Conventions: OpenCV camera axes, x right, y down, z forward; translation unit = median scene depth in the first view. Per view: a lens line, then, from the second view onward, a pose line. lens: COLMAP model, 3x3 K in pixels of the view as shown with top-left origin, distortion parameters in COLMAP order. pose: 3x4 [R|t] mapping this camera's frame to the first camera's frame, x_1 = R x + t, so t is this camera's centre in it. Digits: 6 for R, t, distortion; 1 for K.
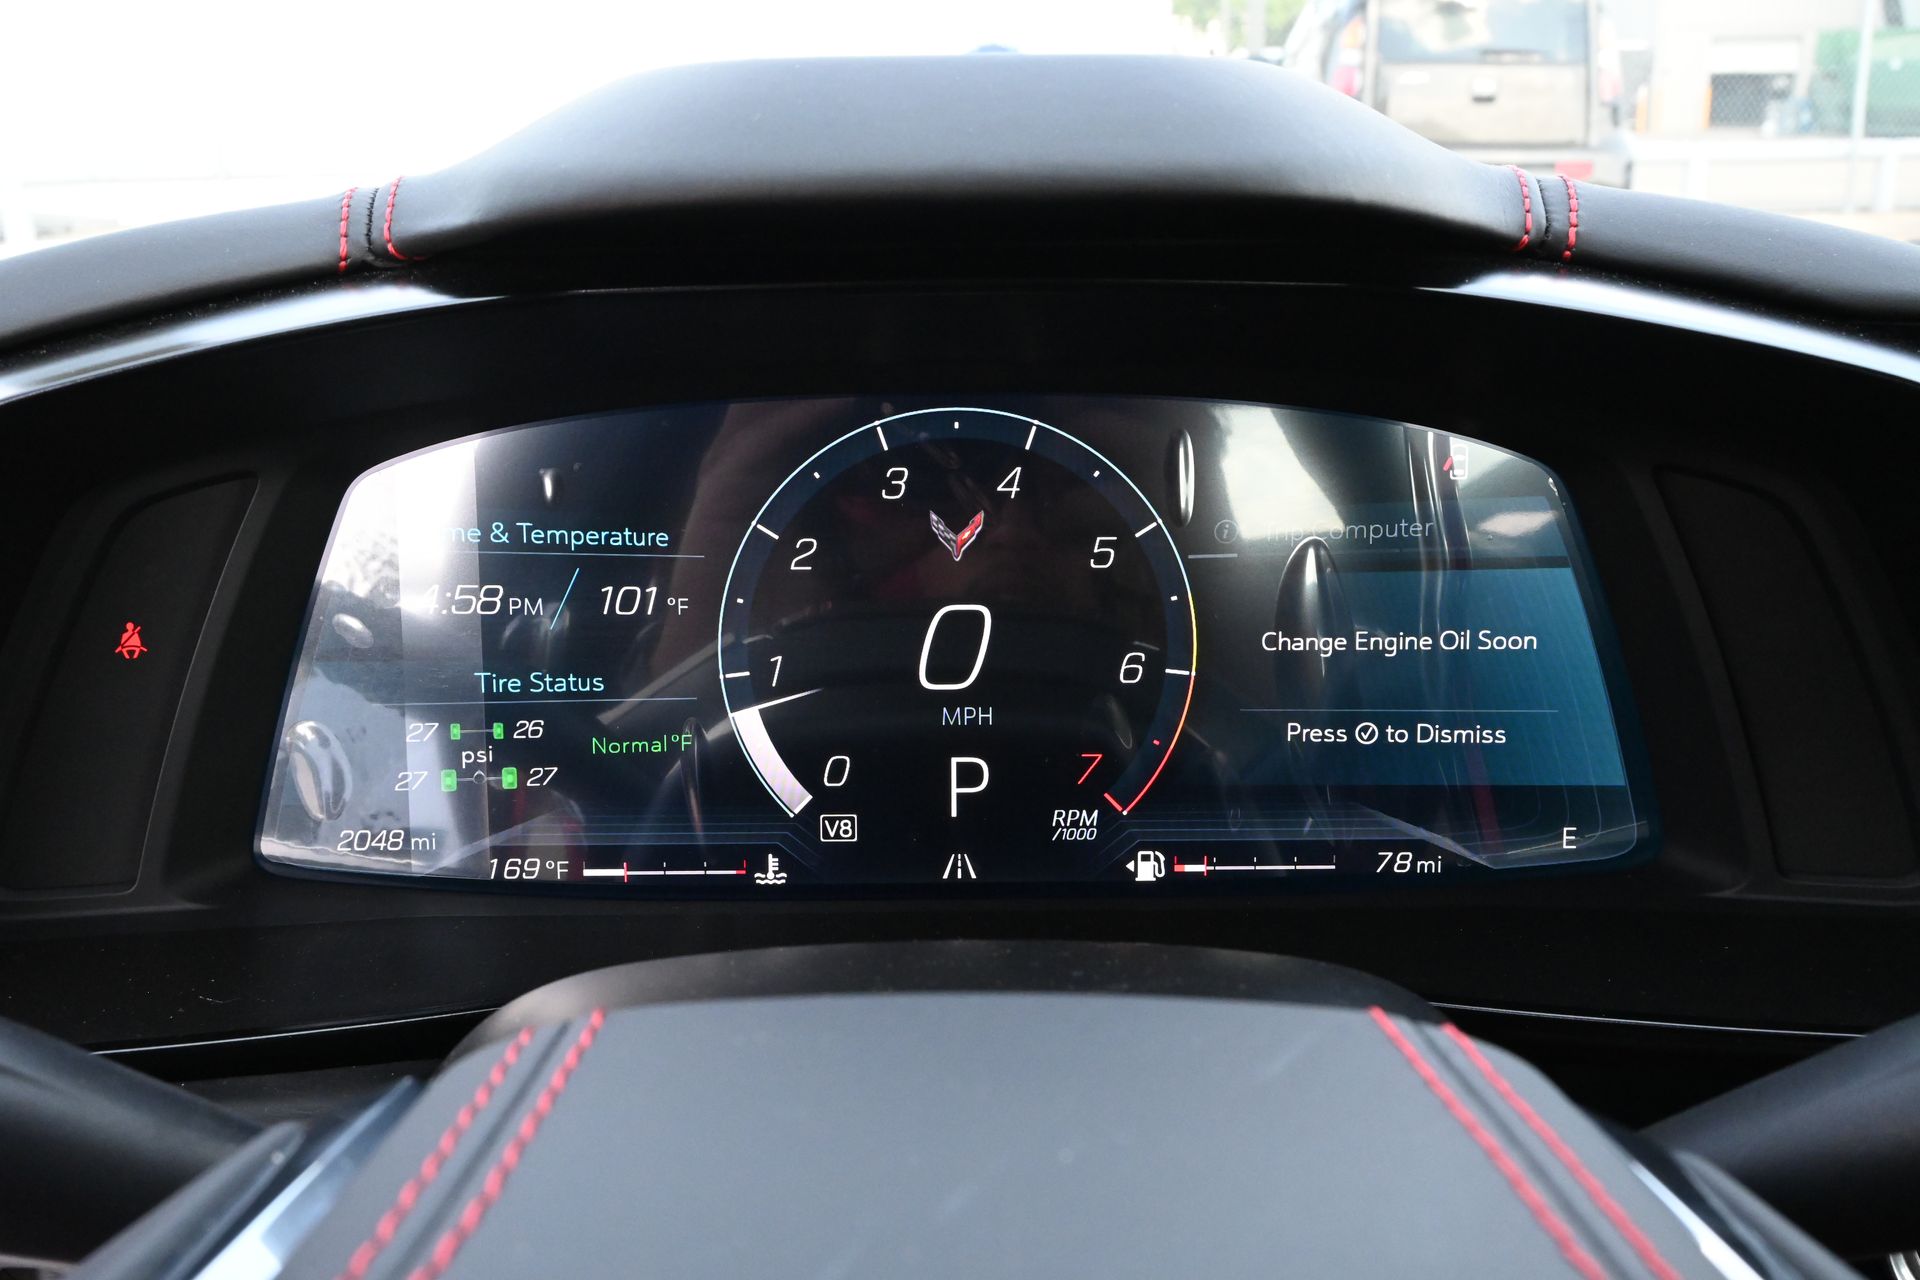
lens RADIAL K [[1860.0, 0, 968.7], [0, 1860.0, 650.2], [0, 0, 1]] dist [-0.026606, 0.000000]
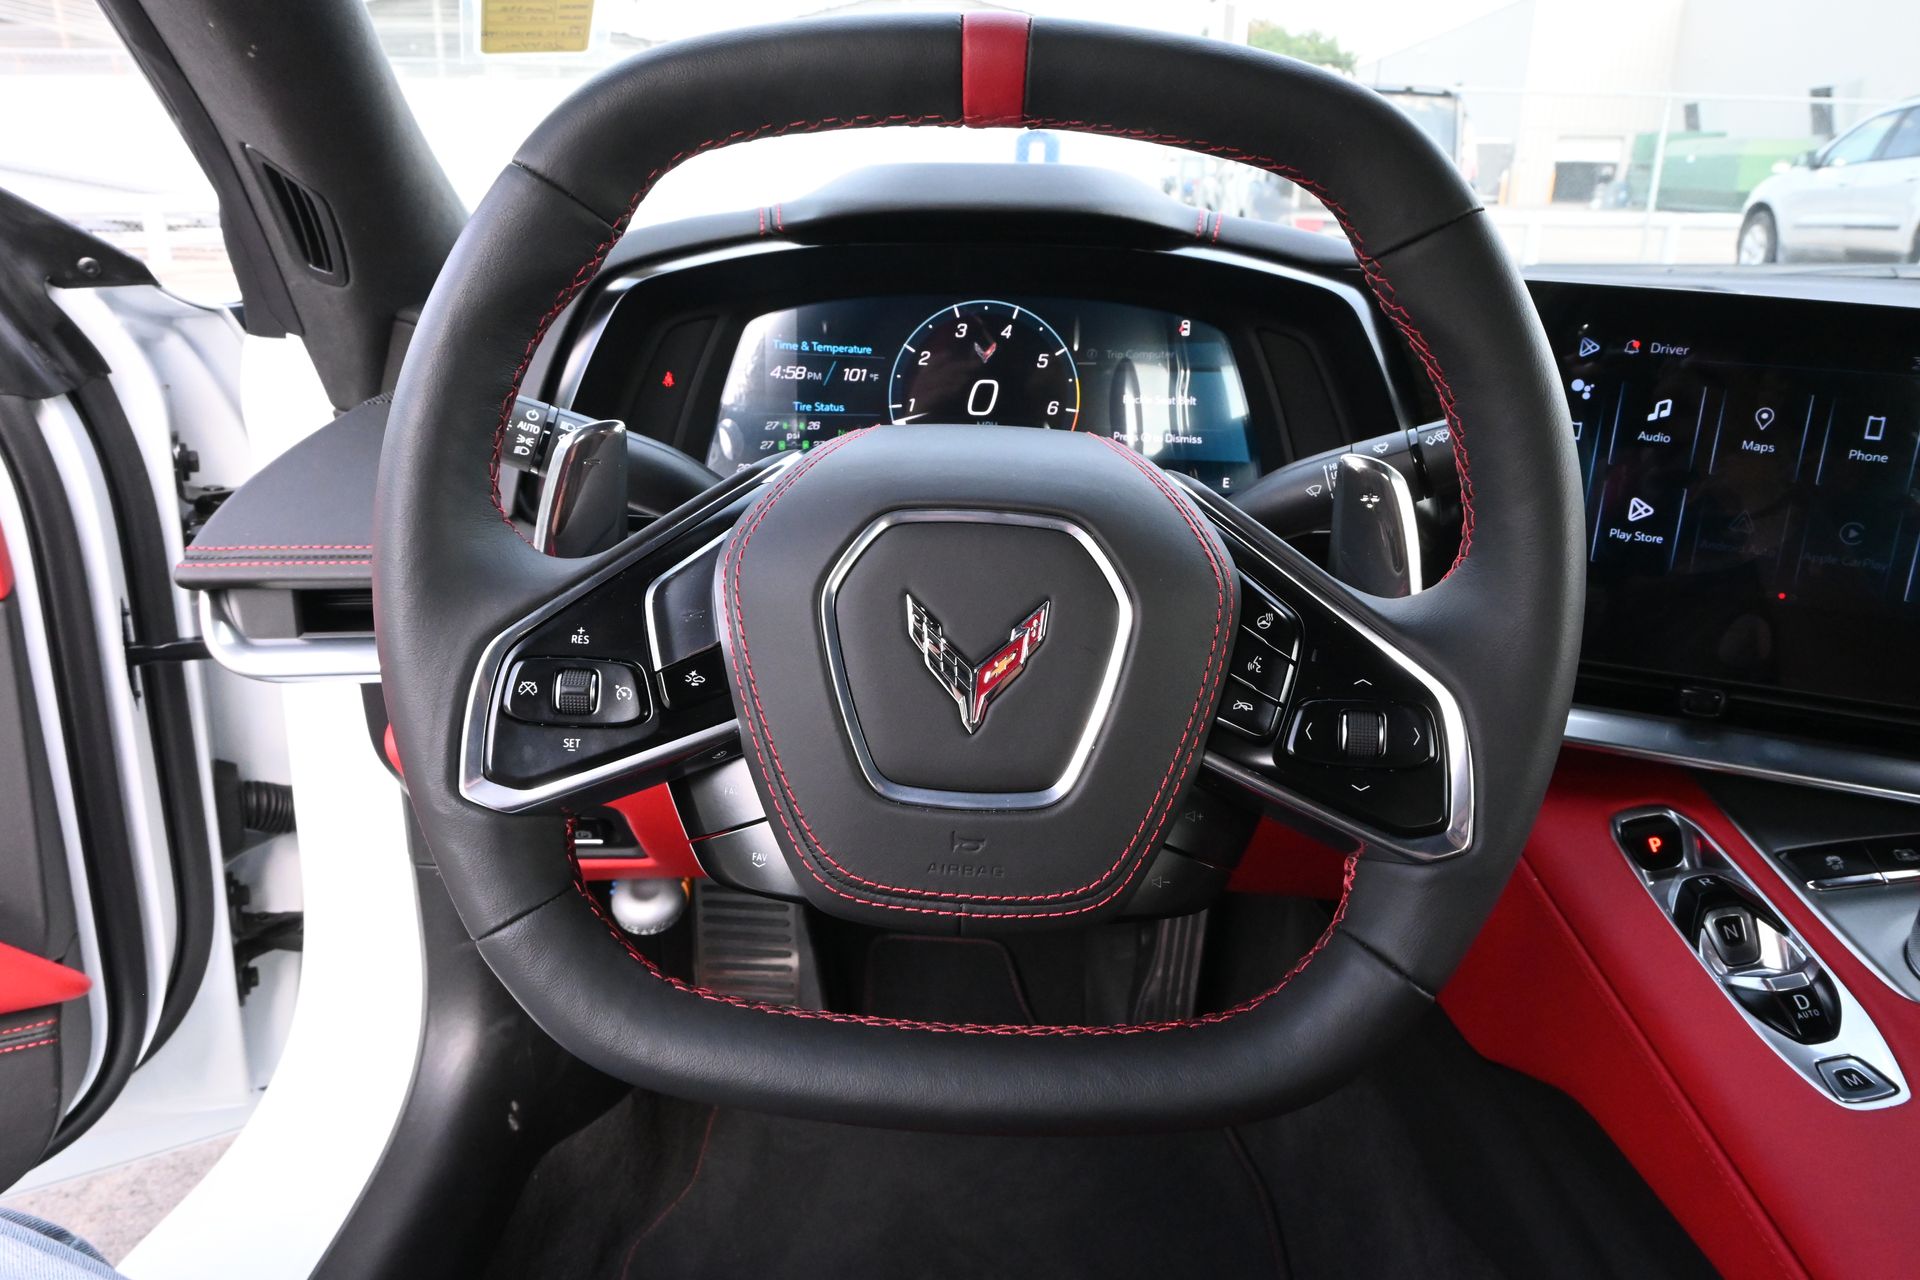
lens RADIAL K [[1294.0, 0, 960.1], [0, 1294.0, 643.6], [0, 0, 1]] dist [-0.018060, 0.002070]
pose [[0.998831, 0.034029, -0.034324, 0.033375], [-0.031787, 0.997450, 0.063898, 0.220618], [0.036411, -0.062733, 0.997366, -0.774575]]
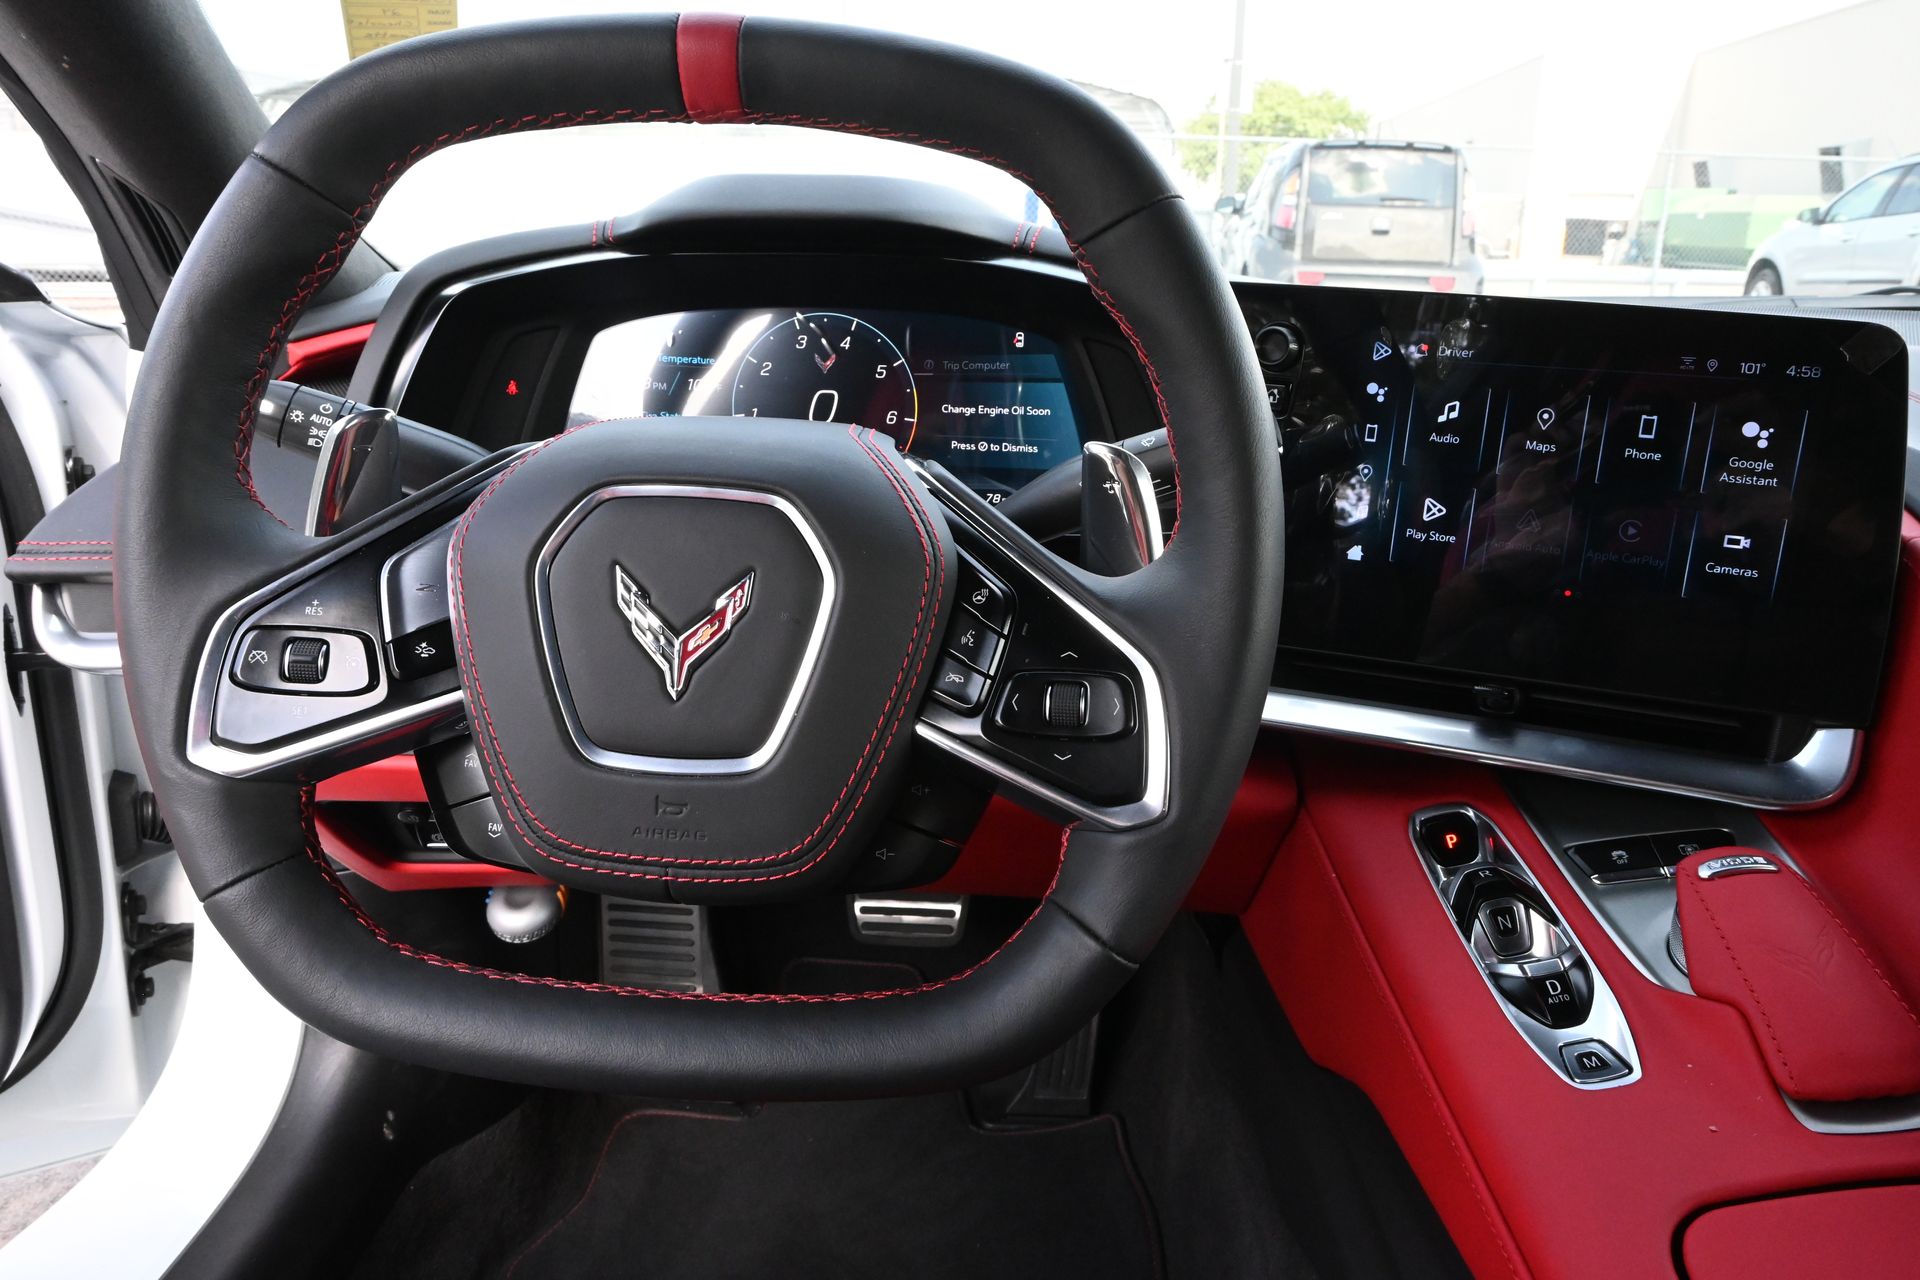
lens RADIAL K [[1294.0, 0, 964.9], [0, 1294.0, 647.9], [0, 0, 1]] dist [-0.018060, 0.002070]
pose [[0.998341, 0.037569, -0.043641, 0.279837], [-0.036333, 0.998925, 0.028780, 0.273608], [0.044675, -0.027147, 0.998633, -0.794663]]
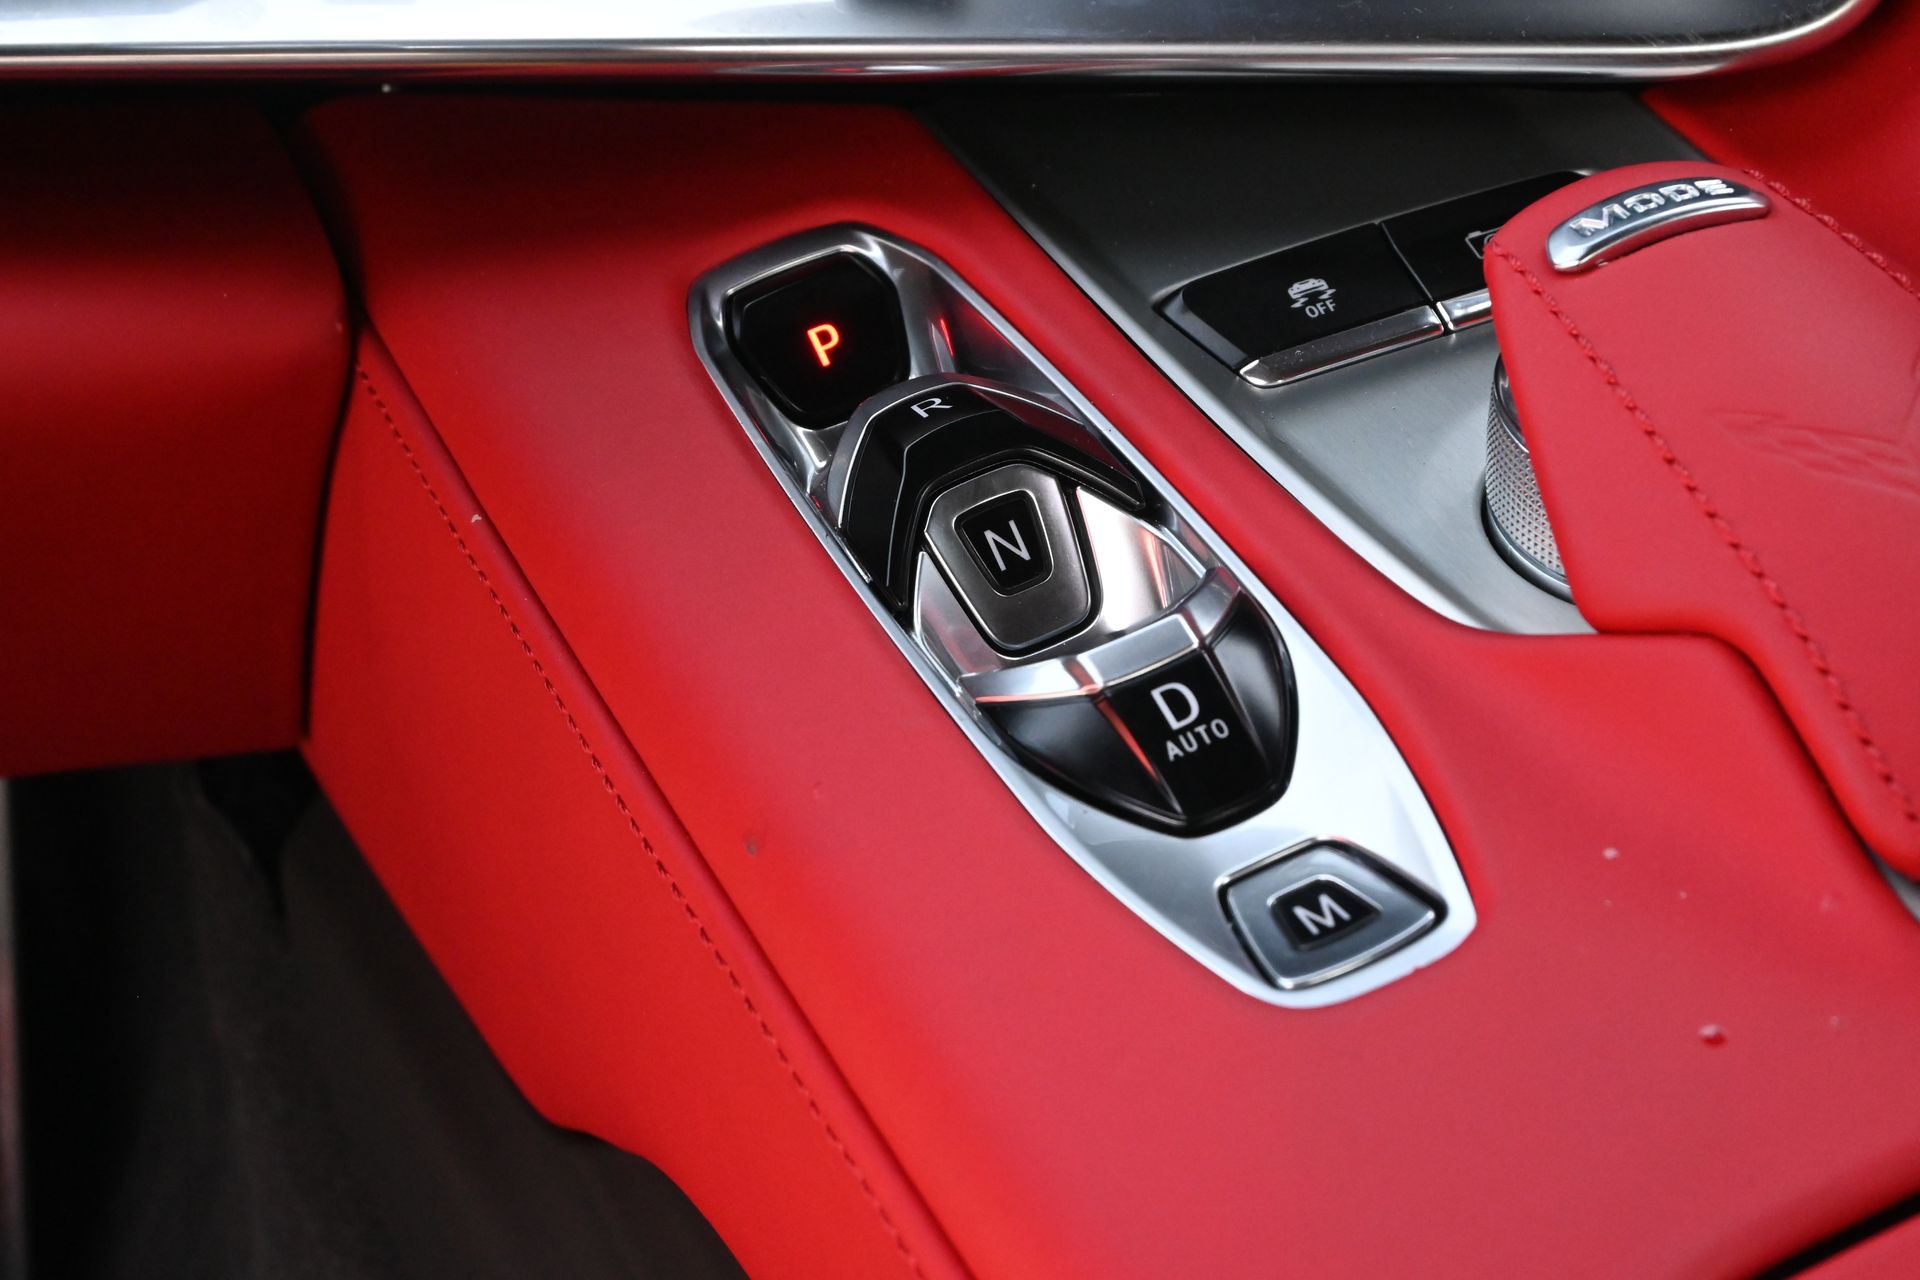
lens RADIAL K [[3100.6, 0, 962.4], [0, 3100.6, 640.3], [0, 0, 1]] dist [-0.075573, 0.000000]
pose [[0.937809, -0.142419, 0.316593, 0.460777], [0.089635, 0.980388, 0.175512, 0.430559], [-0.335381, -0.136219, 0.932182, -0.361111]]
